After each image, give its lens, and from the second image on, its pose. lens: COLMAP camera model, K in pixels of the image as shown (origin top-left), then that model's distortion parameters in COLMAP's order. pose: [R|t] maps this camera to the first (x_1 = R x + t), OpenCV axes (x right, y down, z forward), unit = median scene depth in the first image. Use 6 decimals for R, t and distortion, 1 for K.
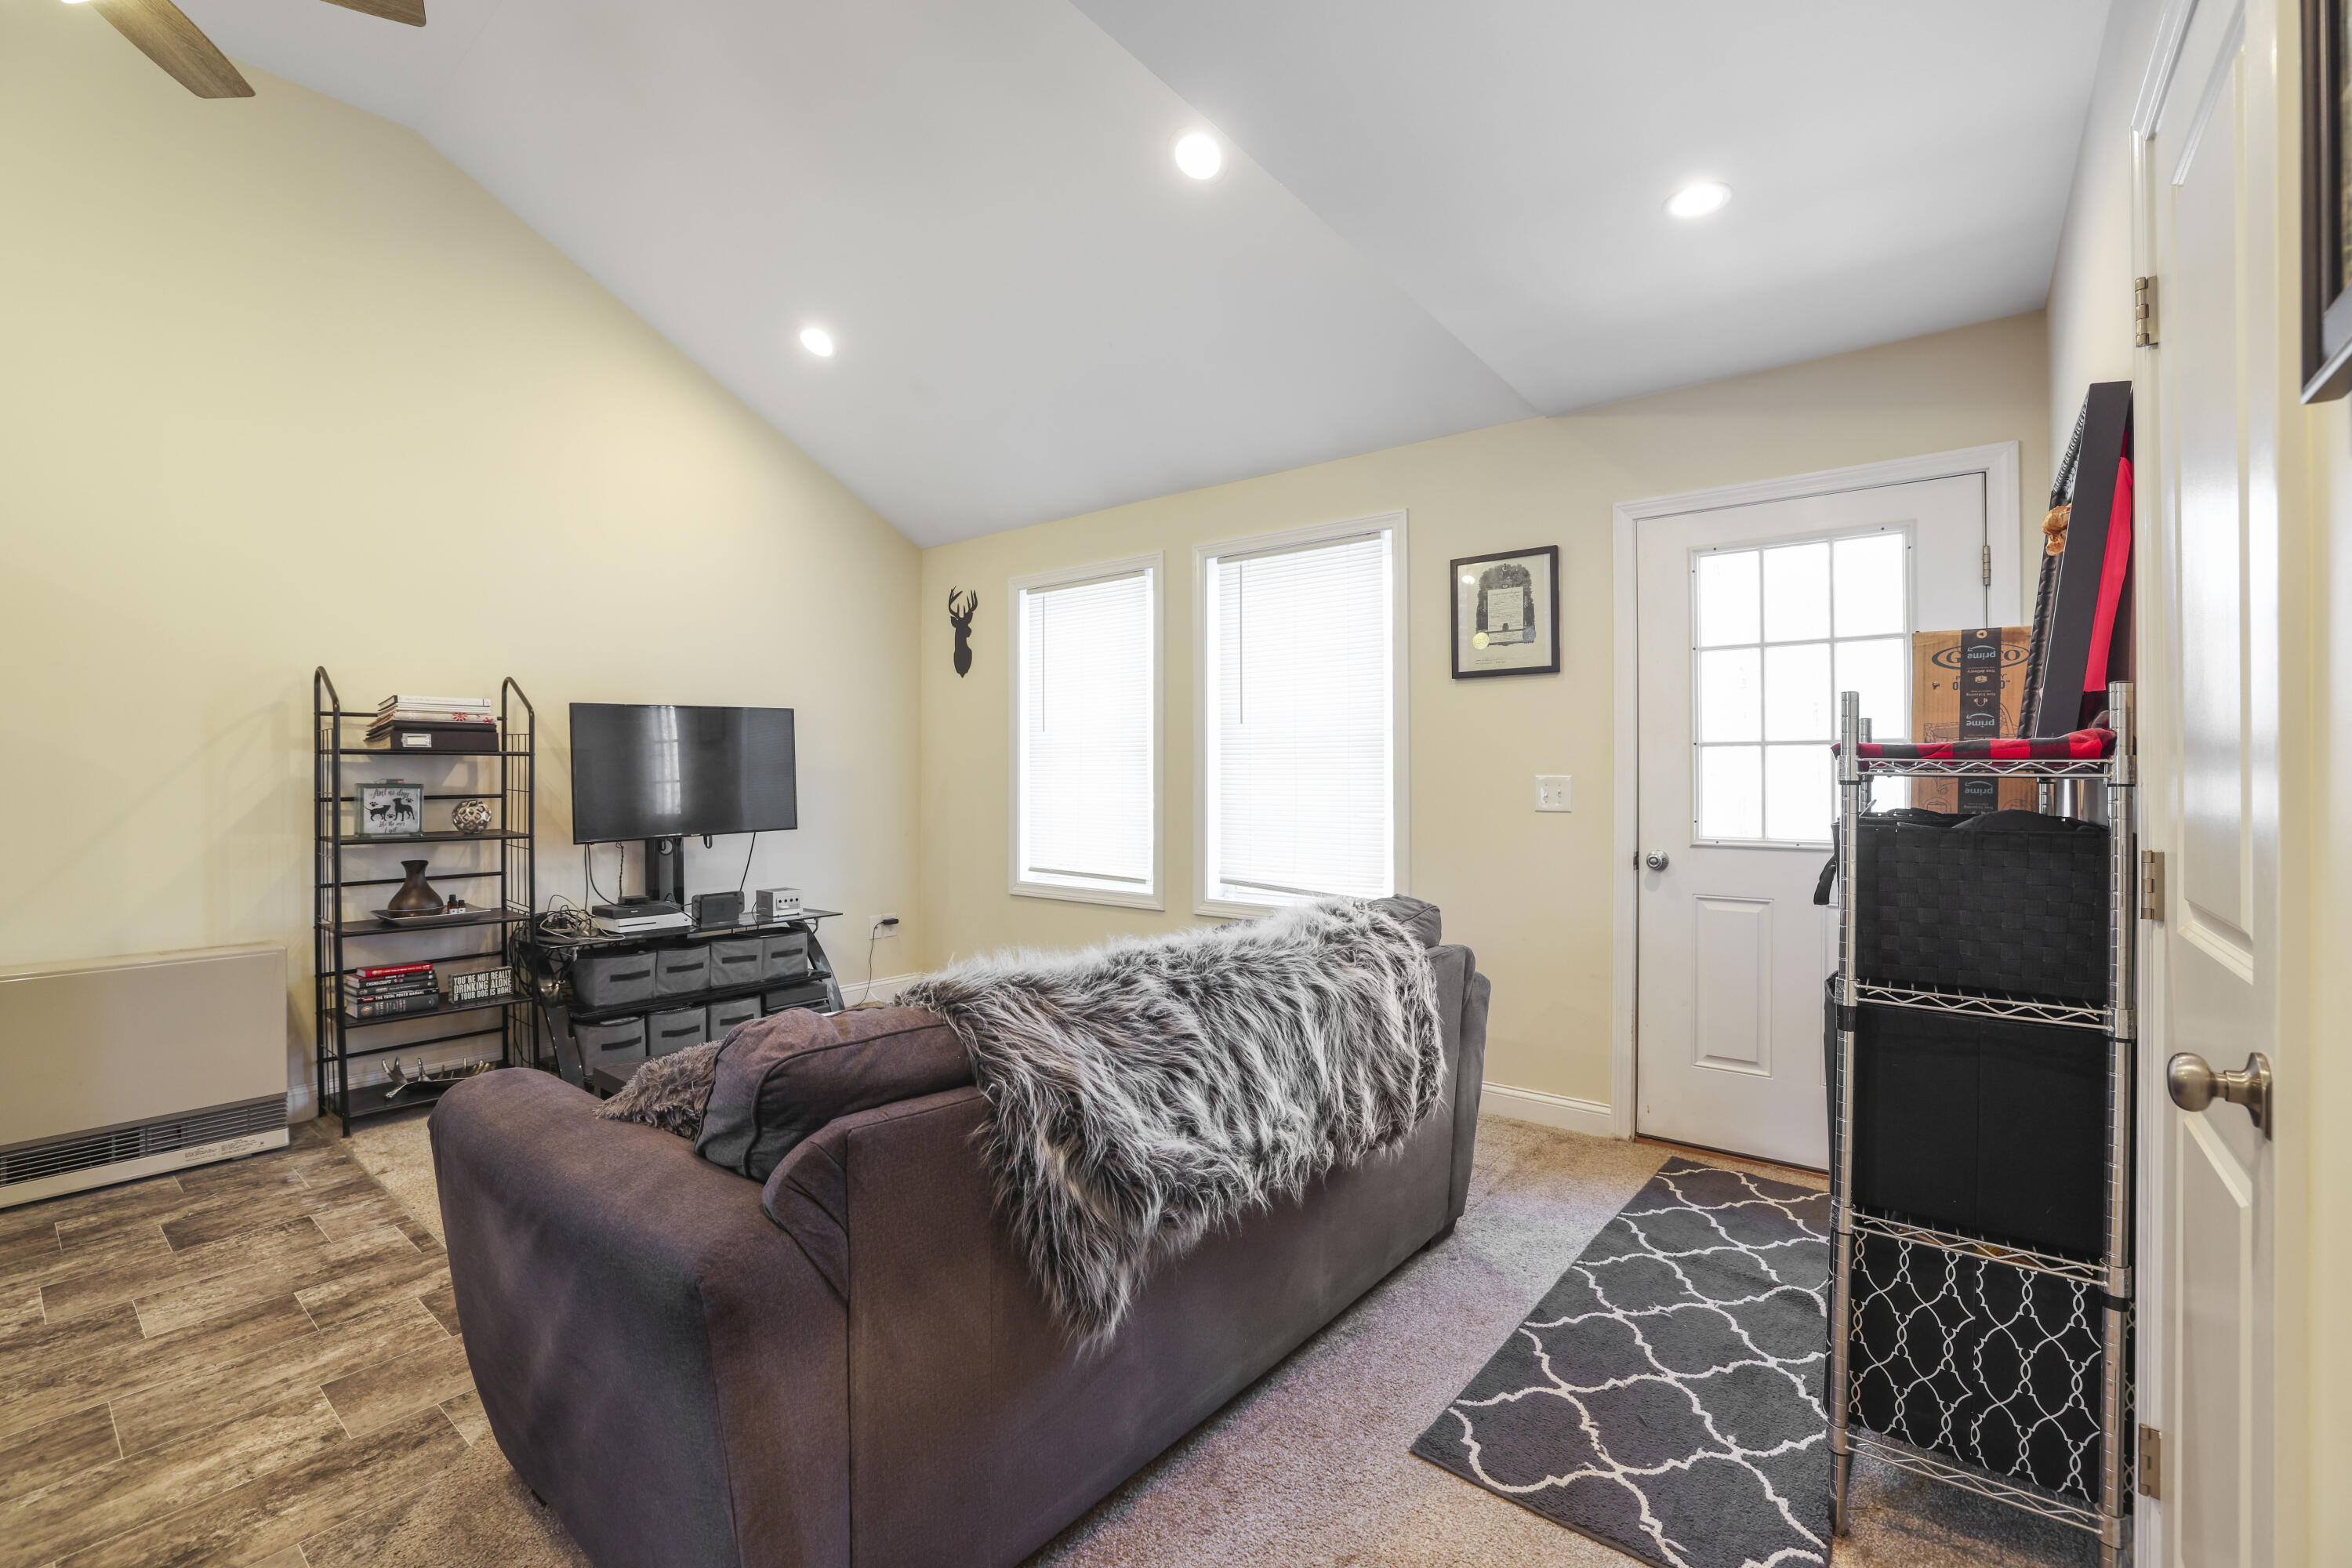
lens RADIAL K [[1011.7, 0, 1133.9], [0, 1011.7, 773.3], [0, 0, 1]] dist [-0.043952, 0.013443]
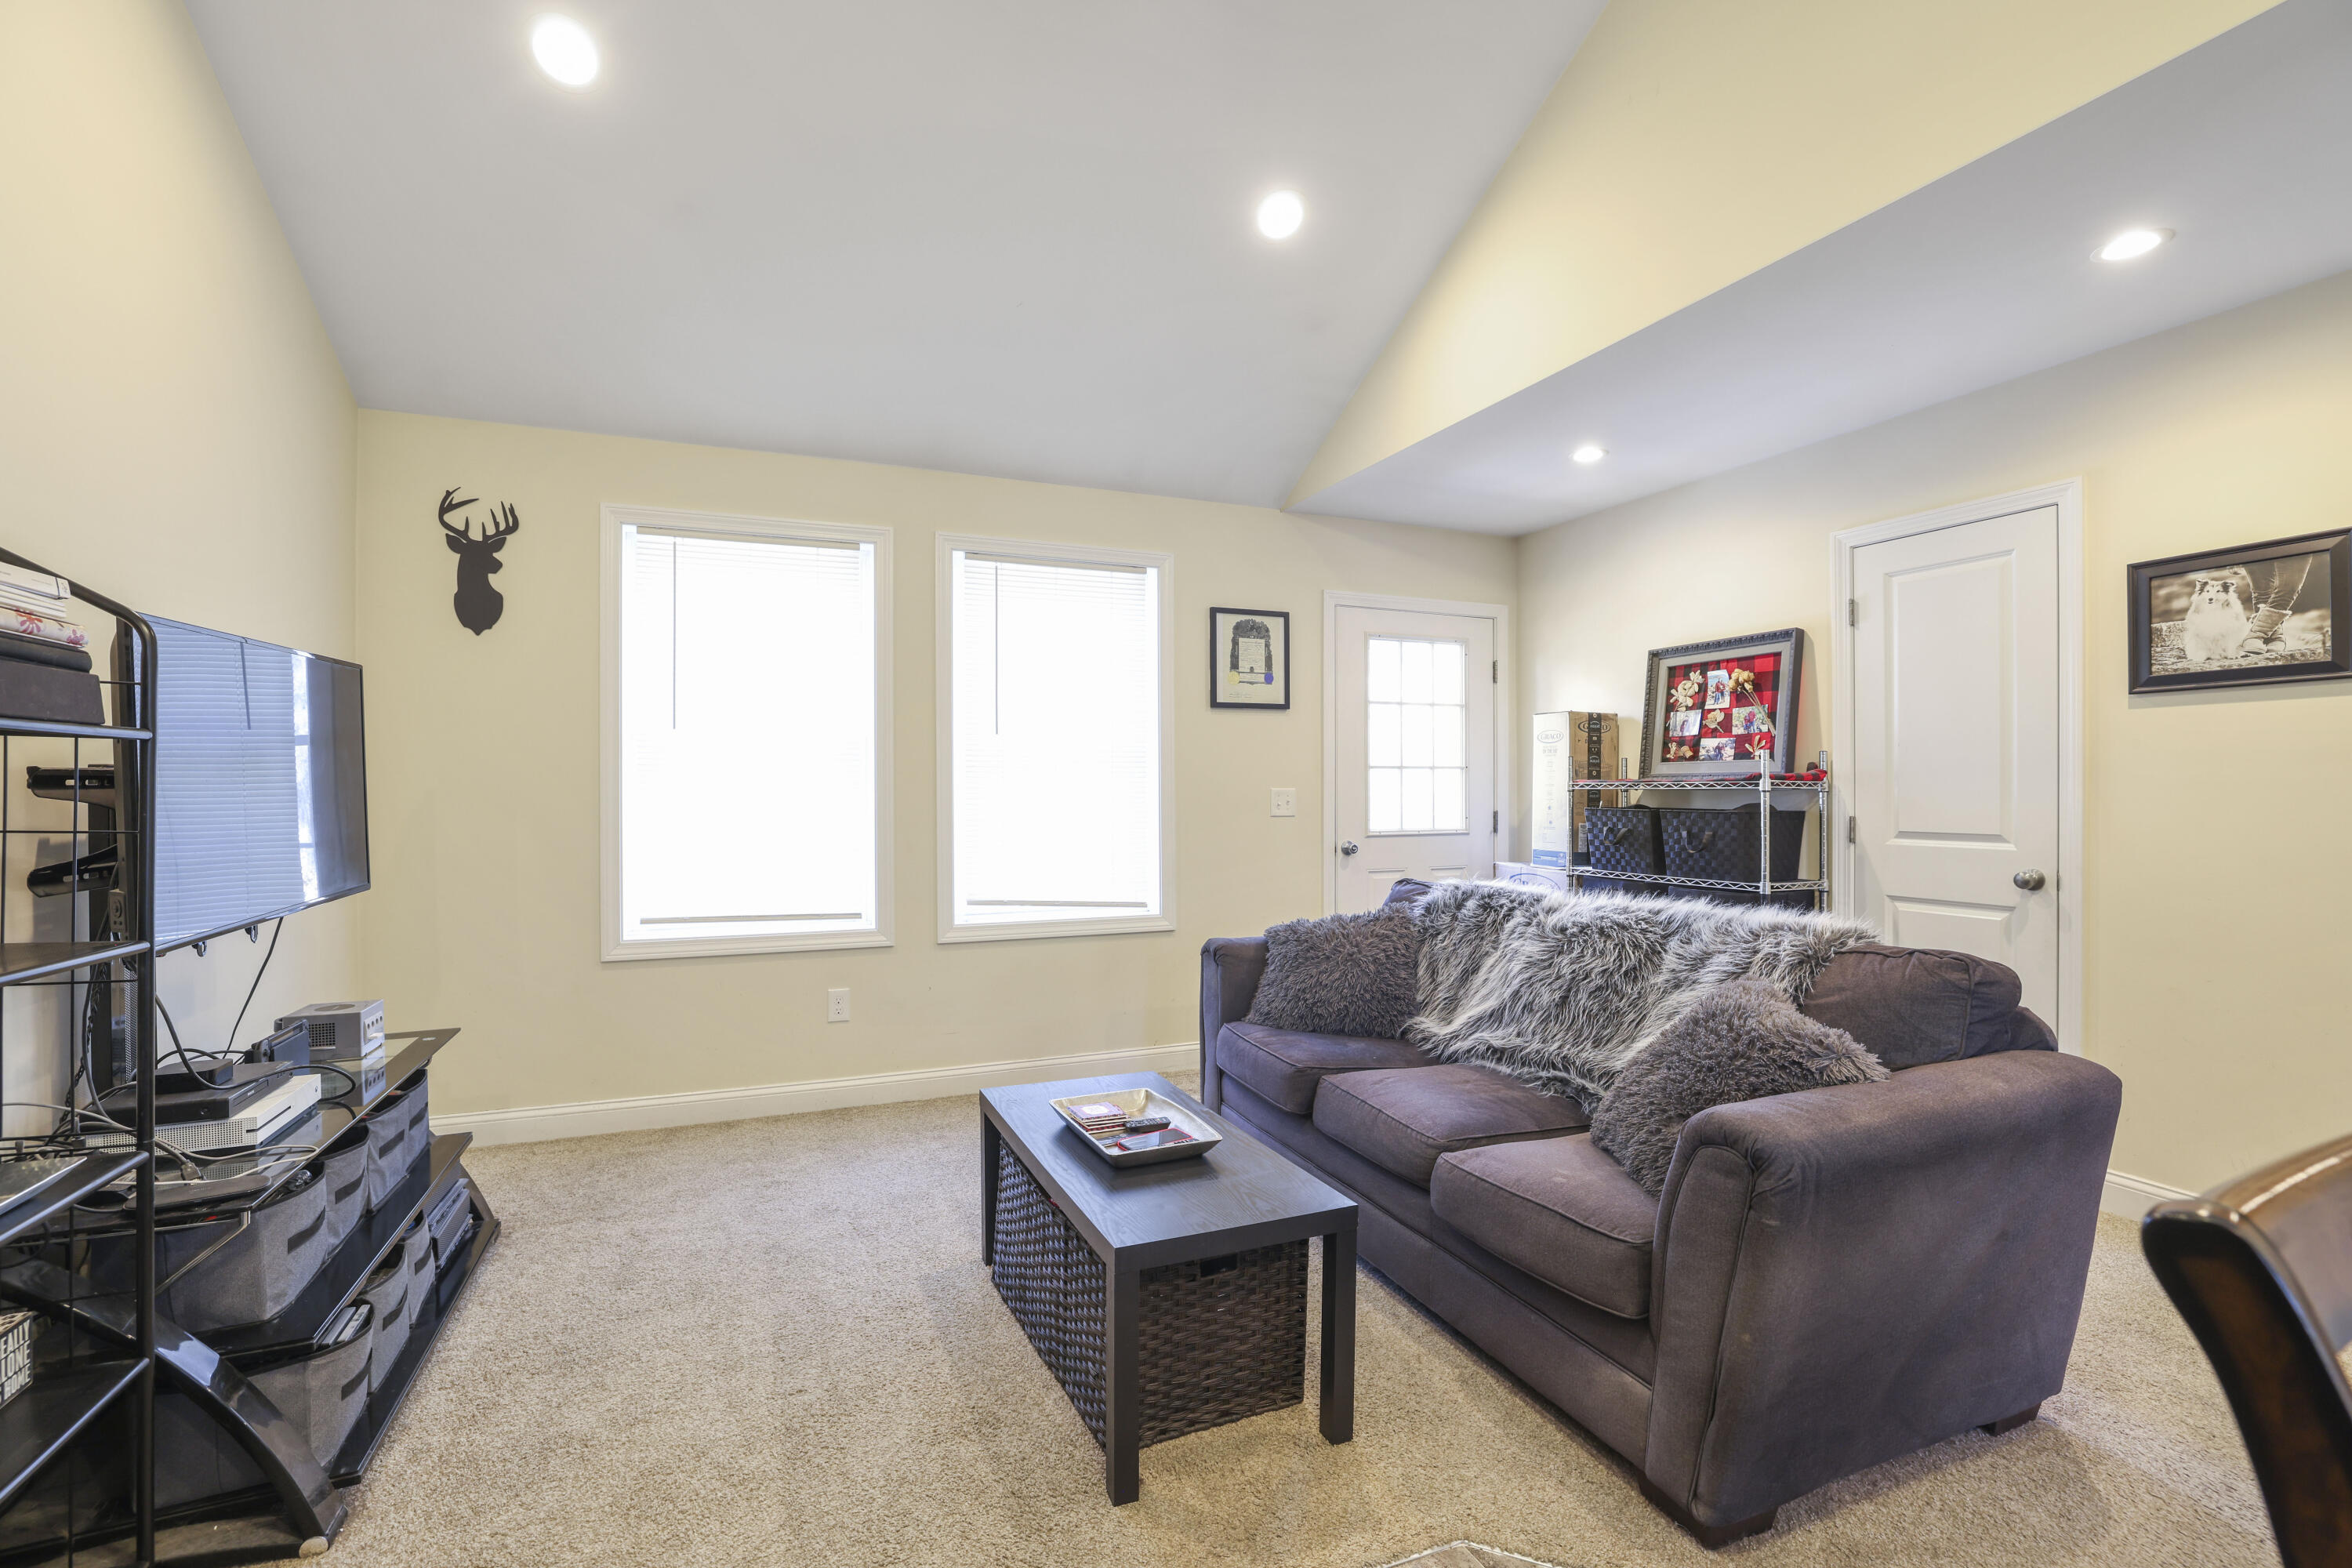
lens RADIAL K [[1011.7, 0, 1164.8], [0, 1011.7, 783.1], [0, 0, 1]] dist [-0.043952, 0.013443]
pose [[0.480276, 0.003550, 0.877110, -0.761448], [-0.001134, 0.999993, -0.003426, -0.000269], [-0.877117, 0.000651, 0.480277, 0.479010]]
